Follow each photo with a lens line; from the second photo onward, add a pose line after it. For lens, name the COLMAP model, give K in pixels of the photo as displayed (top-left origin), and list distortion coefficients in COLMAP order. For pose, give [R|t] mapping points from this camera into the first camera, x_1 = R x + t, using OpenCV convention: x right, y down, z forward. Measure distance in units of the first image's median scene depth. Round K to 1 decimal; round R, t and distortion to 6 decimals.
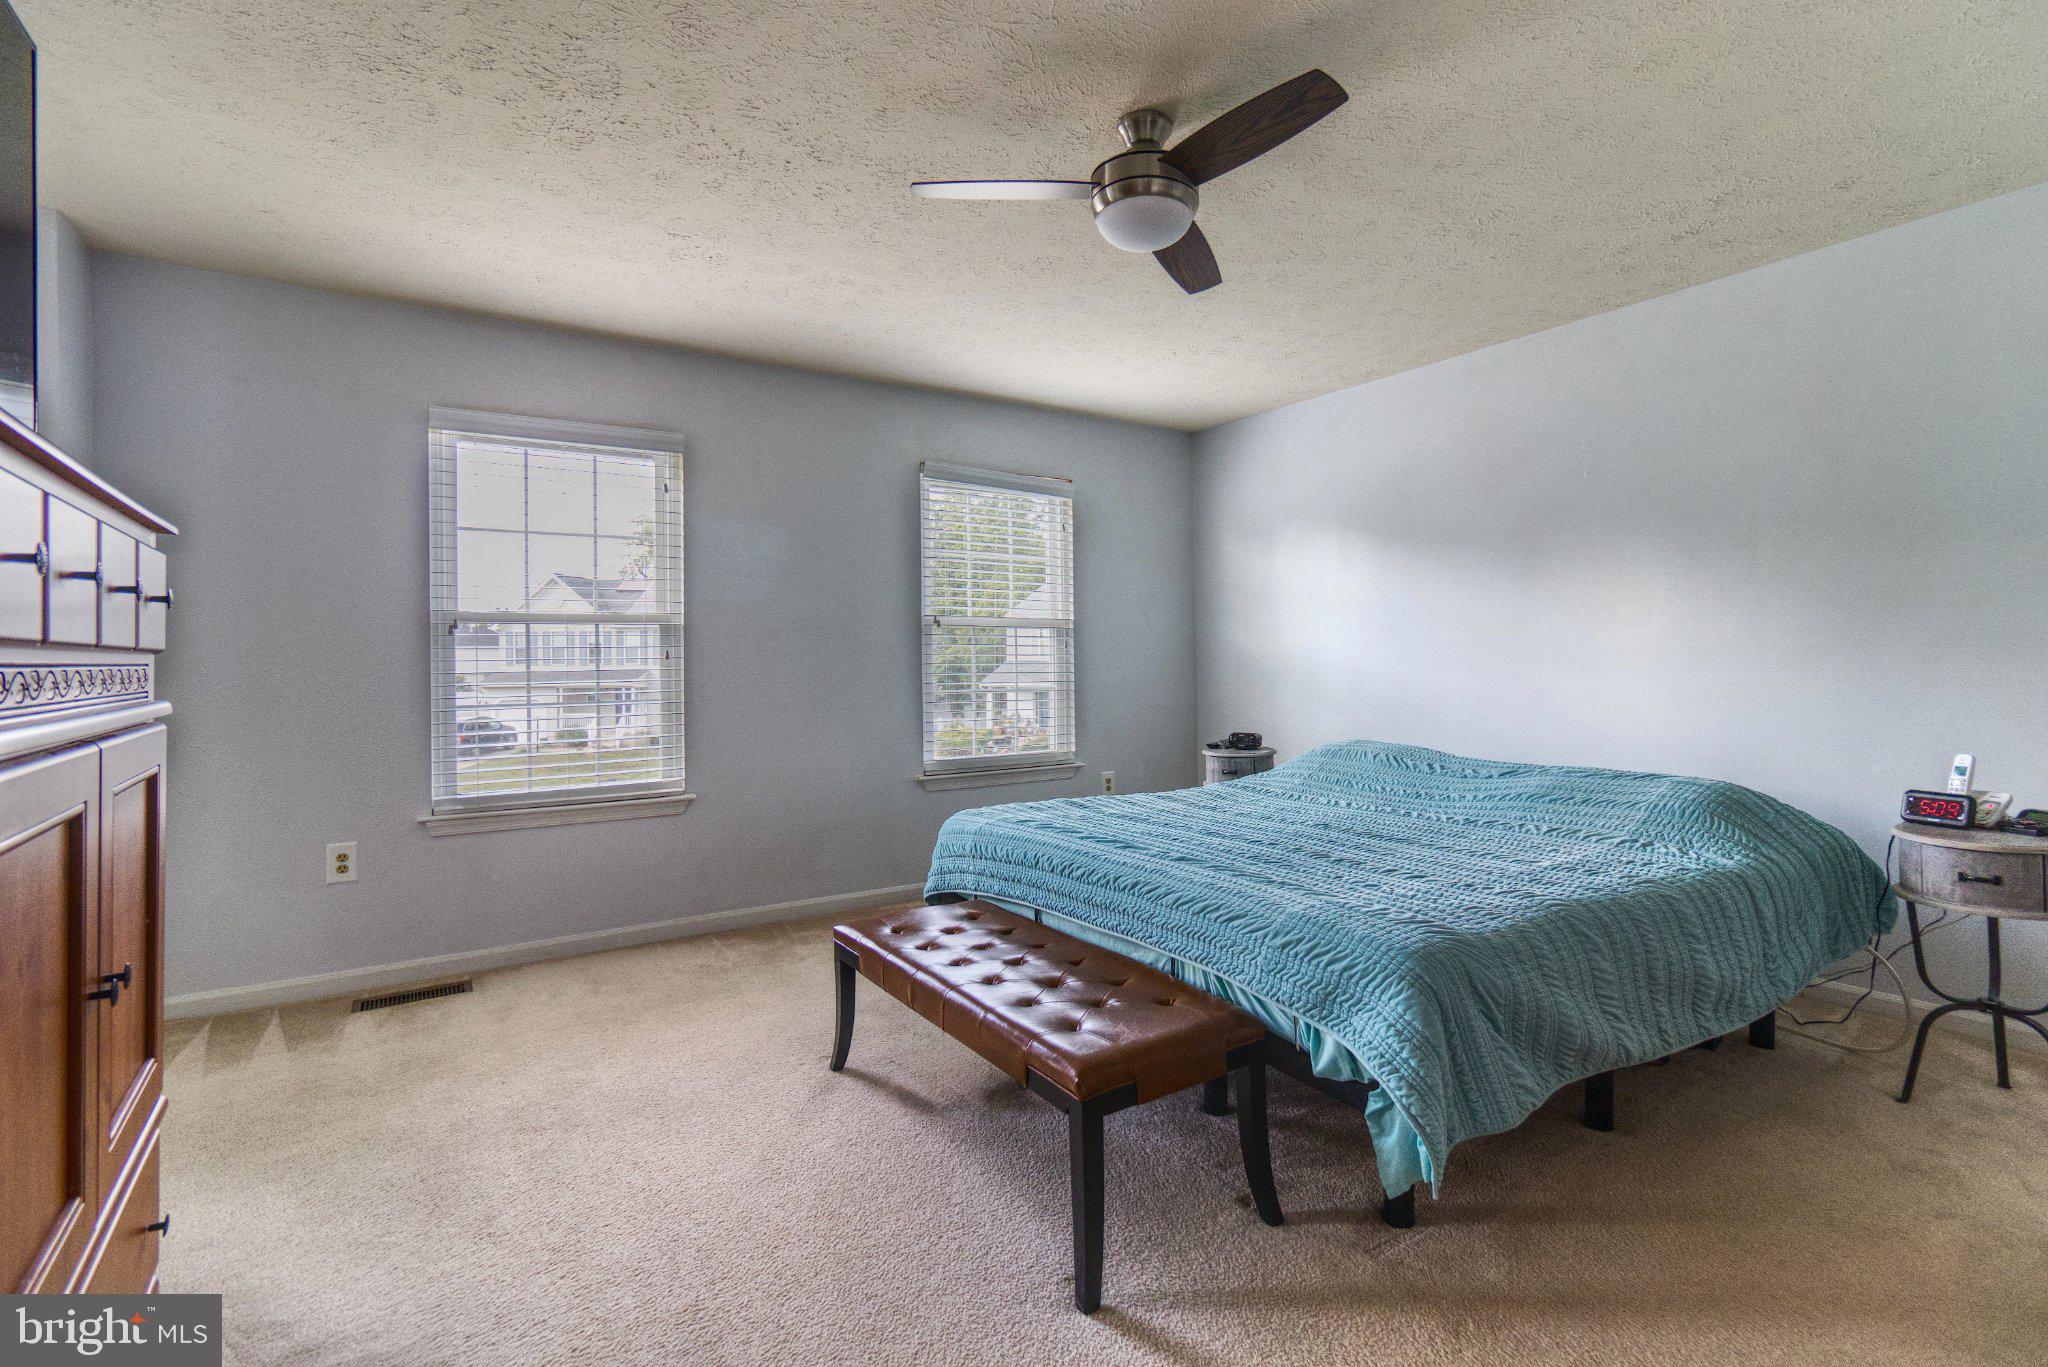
lens RADIAL K [[946.8, 0, 972.8], [0, 946.8, 643.1], [0, 0, 1]] dist [-0.000432, 0.005083]
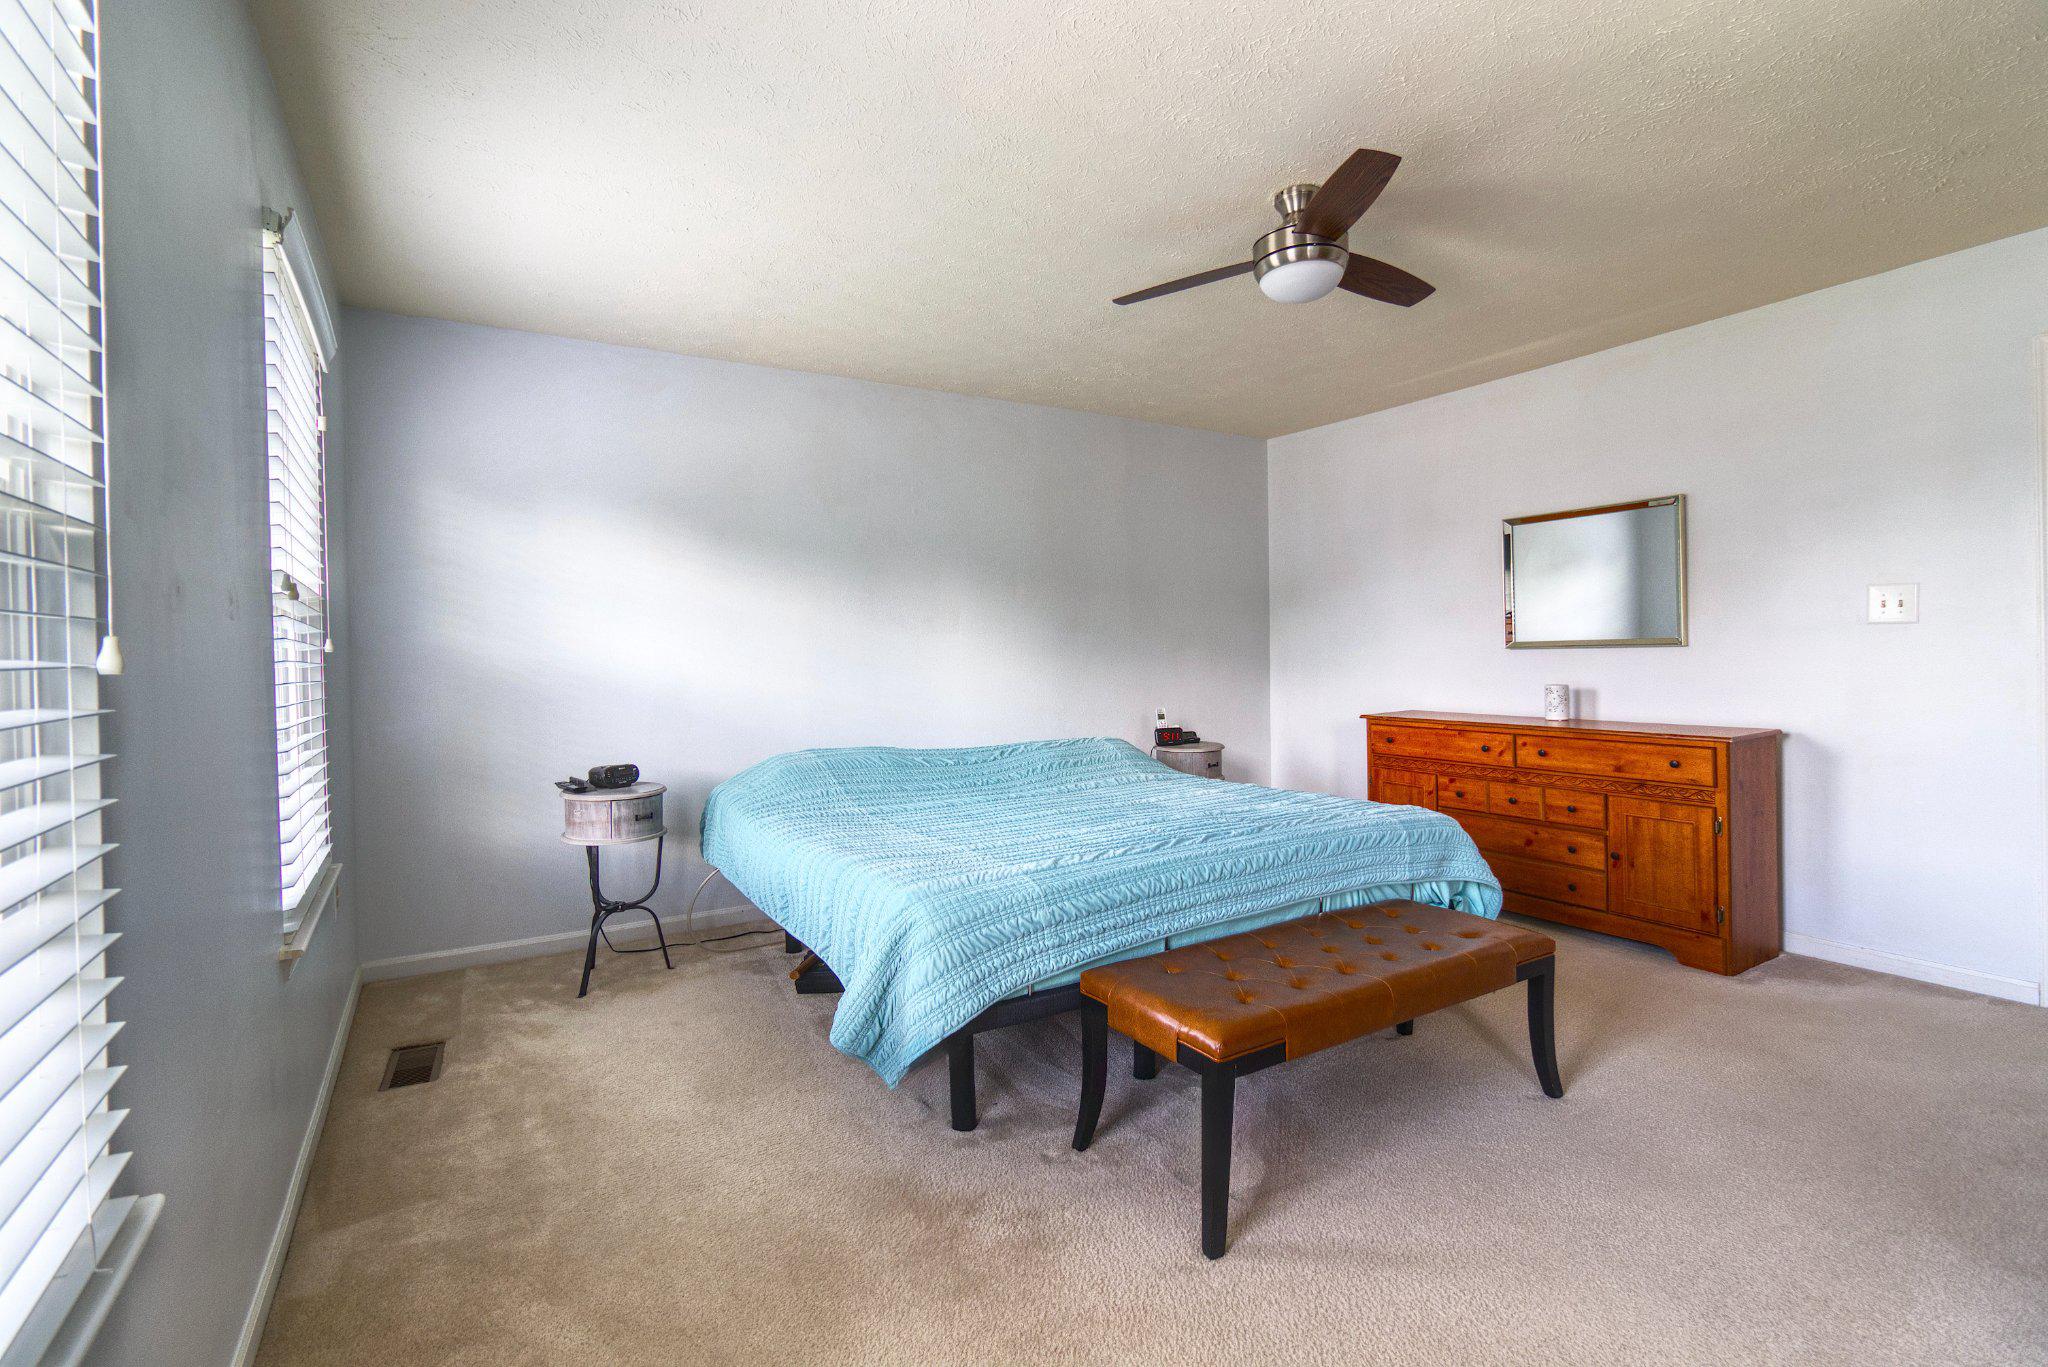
lens RADIAL K [[946.8, 0, 1038.9], [0, 946.8, 670.3], [0, 0, 1]] dist [-0.000432, 0.005083]
pose [[0.000049, -0.017693, 0.999843, -0.561024], [-0.006118, 0.999825, 0.017693, 0.005380], [-0.999981, -0.006118, -0.000060, 0.751102]]
